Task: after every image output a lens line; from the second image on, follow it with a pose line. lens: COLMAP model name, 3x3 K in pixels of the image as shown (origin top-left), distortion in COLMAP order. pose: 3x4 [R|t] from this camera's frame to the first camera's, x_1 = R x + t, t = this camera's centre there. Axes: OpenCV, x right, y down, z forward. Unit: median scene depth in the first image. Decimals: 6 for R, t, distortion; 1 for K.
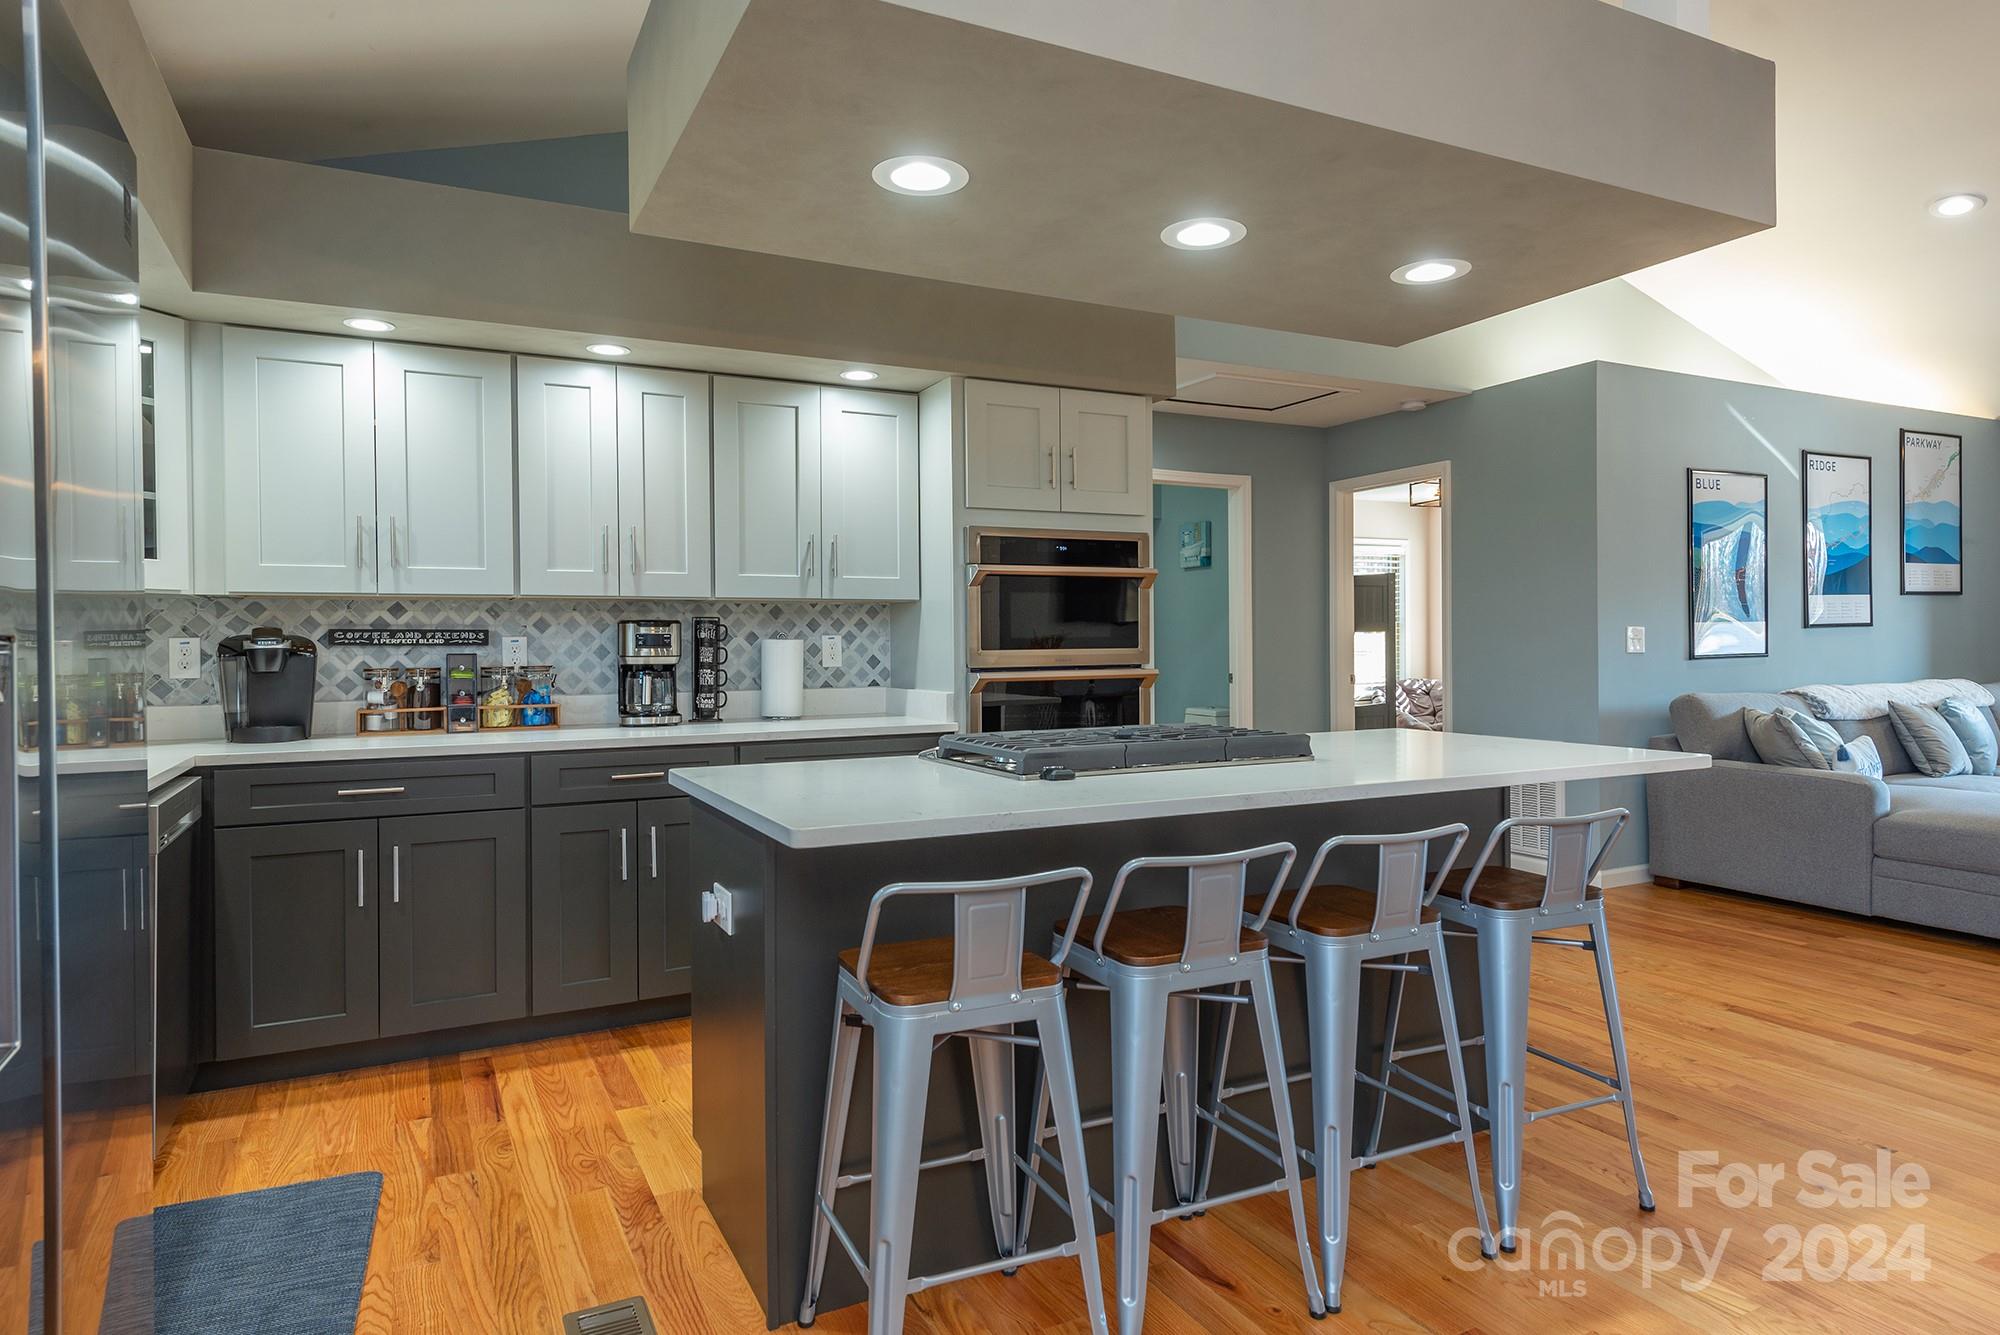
lens RADIAL K [[1162.3, 0, 1004.7], [0, 1162.3, 651.3], [0, 0, 1]] dist [0.022163, -0.011608]
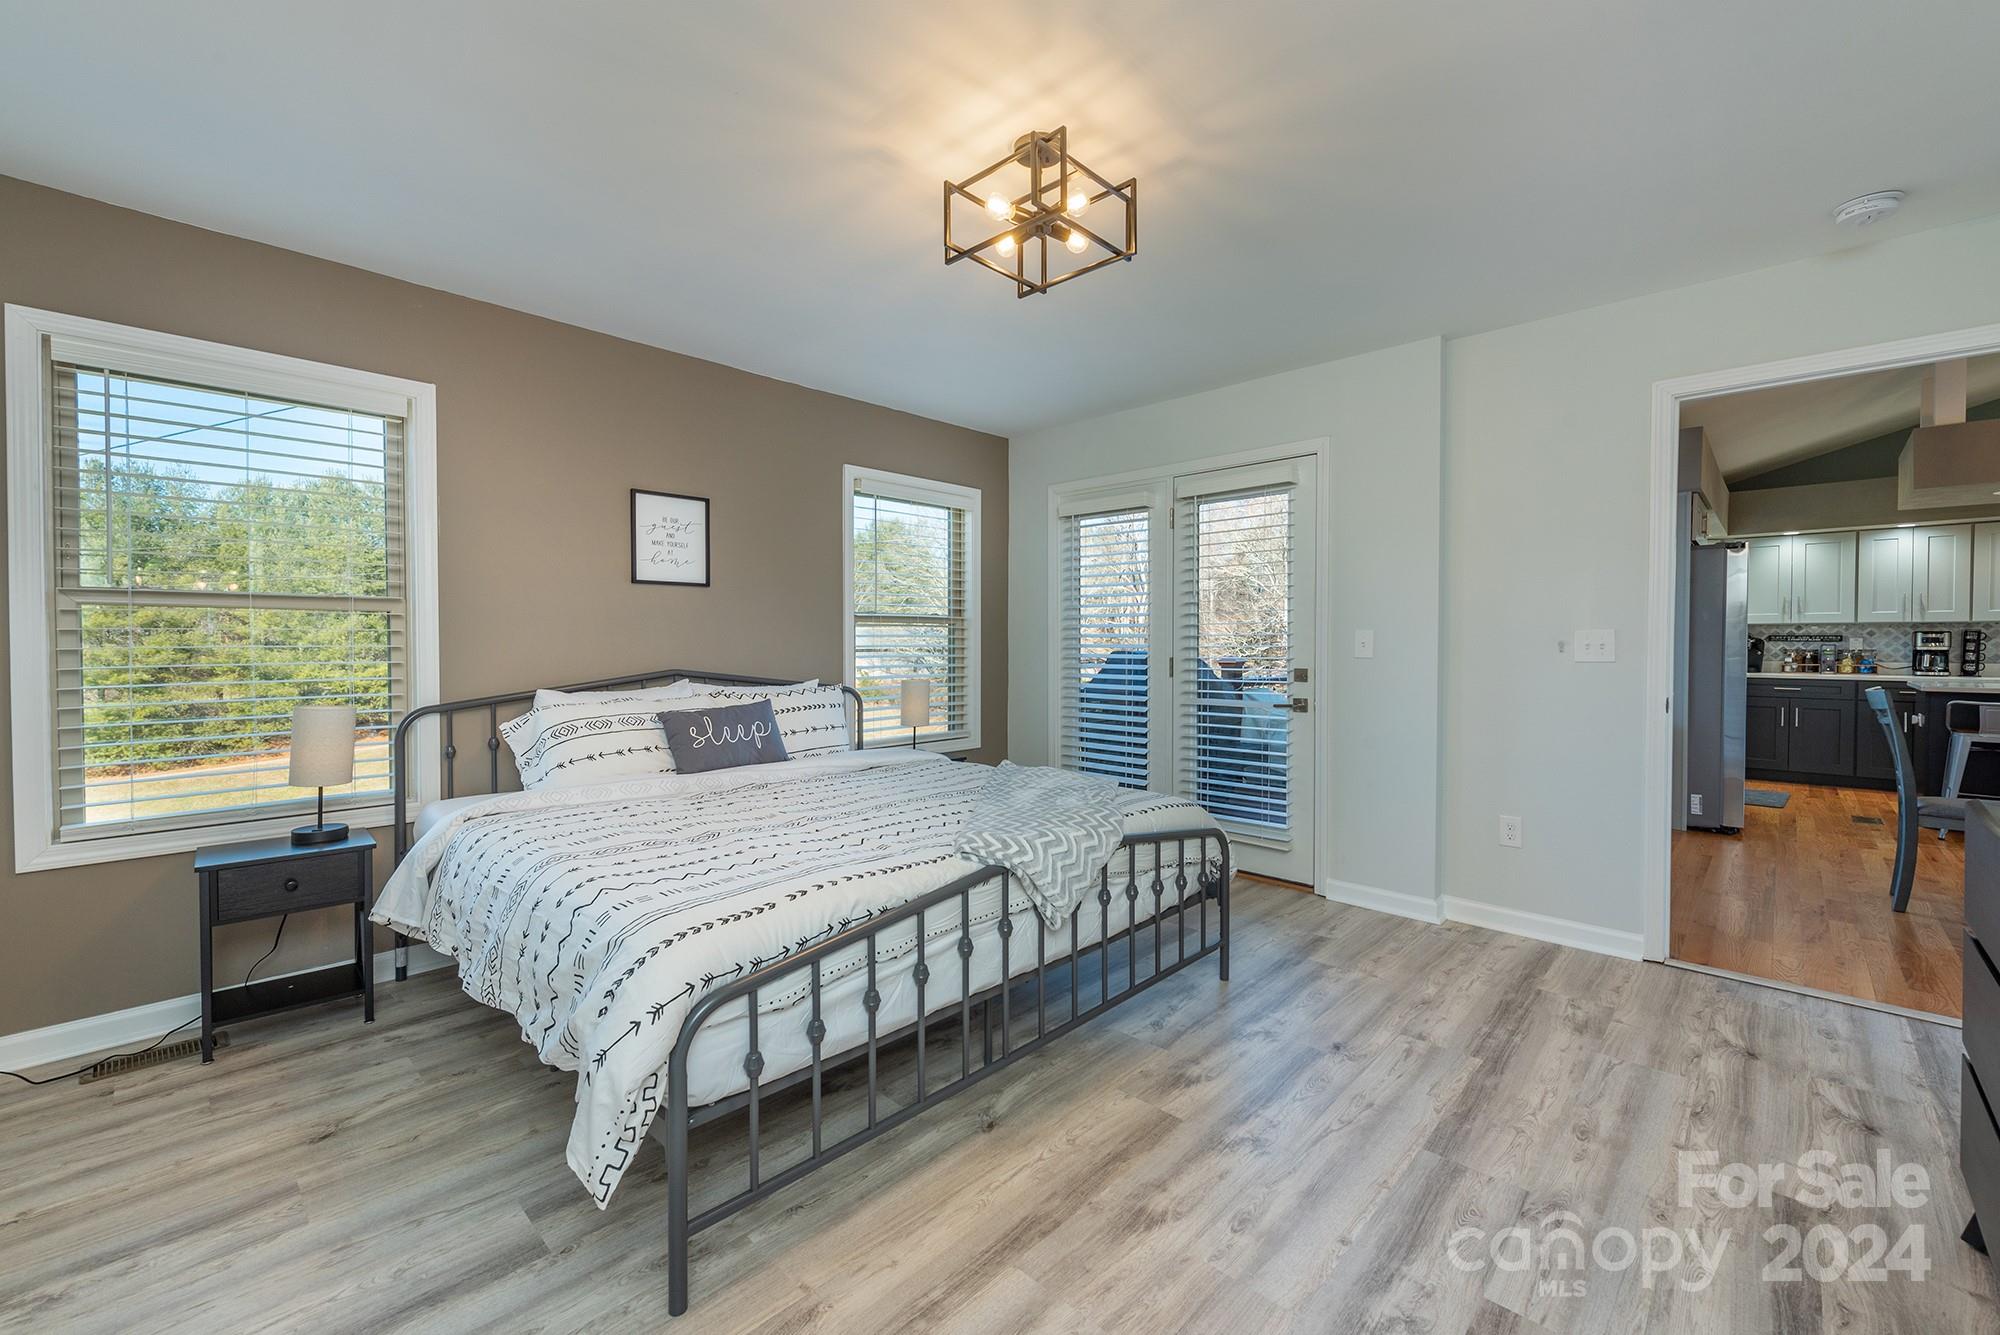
lens RADIAL K [[824.8, 0, 979.3], [0, 824.8, 659.9], [0, 0, 1]] dist [0.010100, -0.003436]
pose [[0.311042, 0.030292, -0.949913, 0.691327], [-0.010681, 0.999540, 0.028377, 0.004170], [0.950336, 0.001319, 0.311222, -1.349414]]
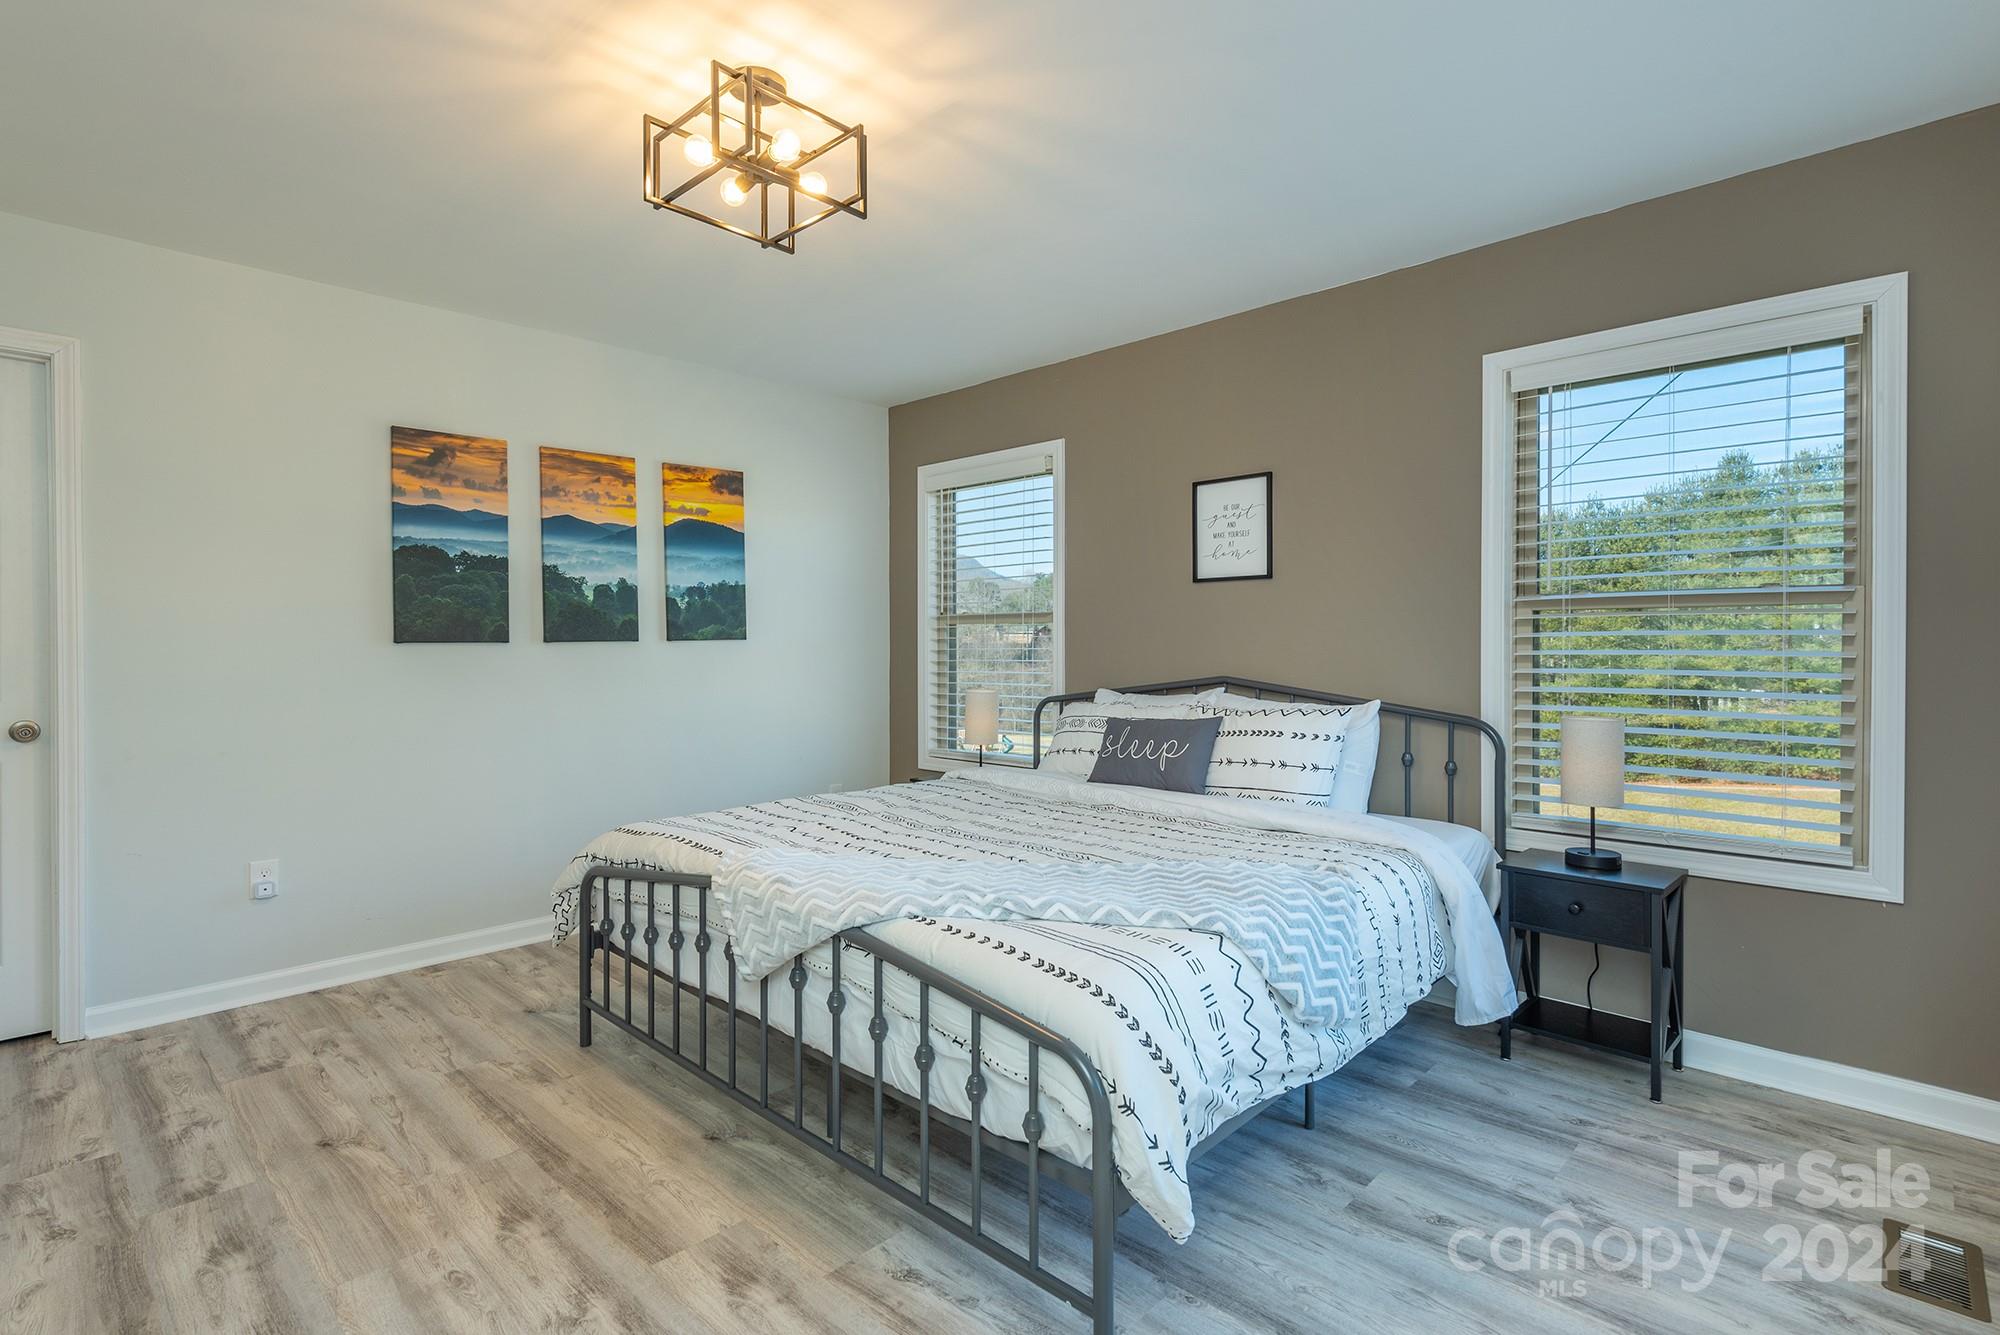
lens RADIAL K [[973.7, 0, 987.8], [0, 973.7, 657.1], [0, 0, 1]] dist [0.004311, -0.000815]
pose [[-0.952267, 0.007374, -0.305179, 0.205793], [0.001644, 0.999818, 0.019028, 0.006266], [0.305263, 0.017618, -0.952105, -0.529325]]
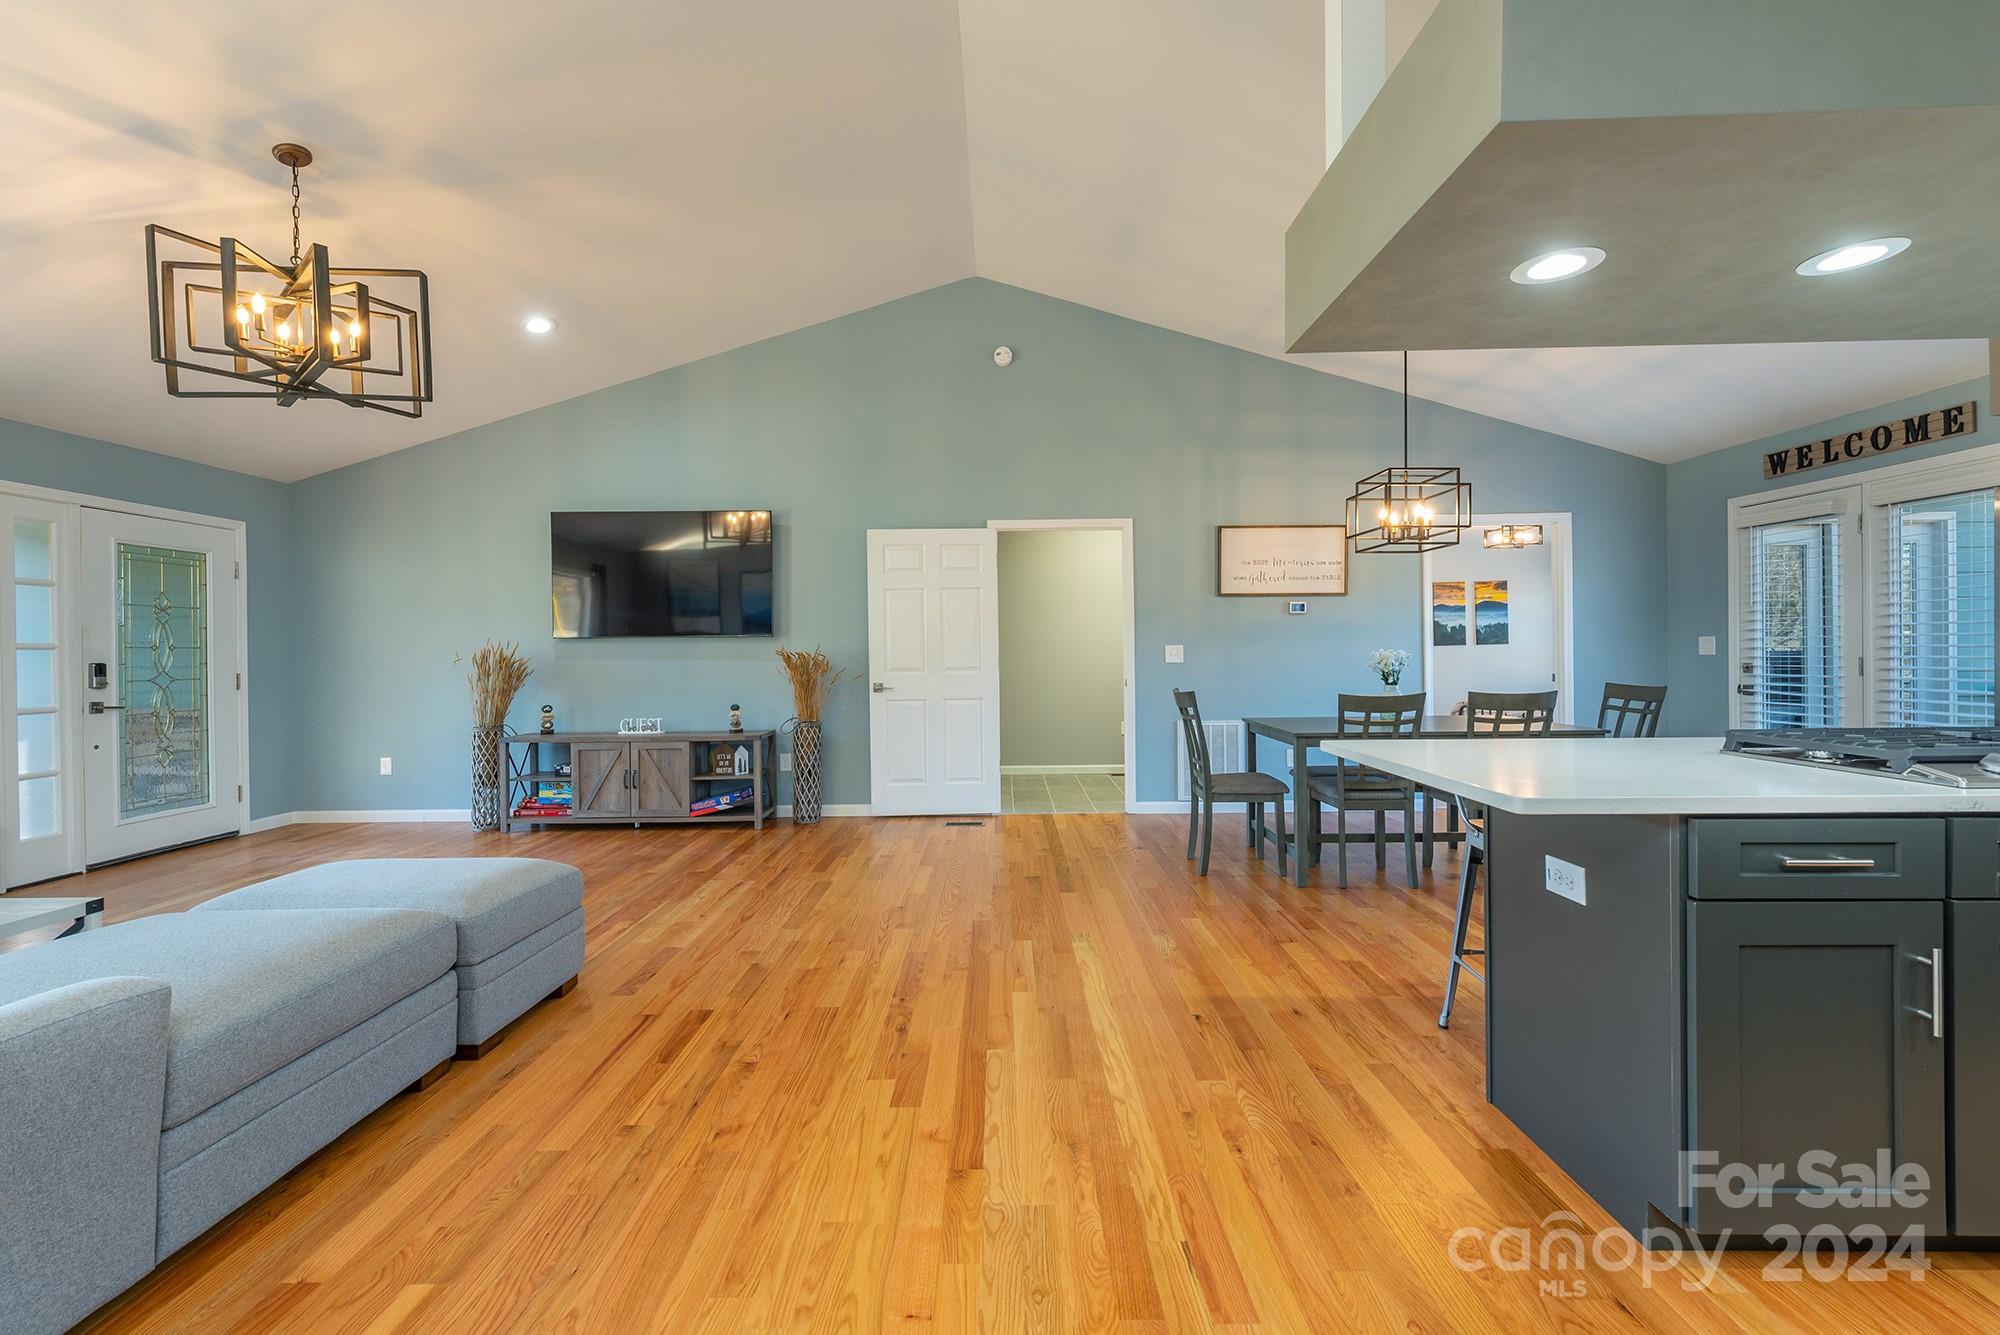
lens RADIAL K [[824.8, 0, 993.1], [0, 824.8, 651.9], [0, 0, 1]] dist [0.010100, -0.003436]
pose [[-0.882448, 0.015742, 0.470147, 0.334212], [0.019904, 0.999794, 0.003883, -0.008820], [-0.469989, 0.012785, -0.882580, 1.346831]]
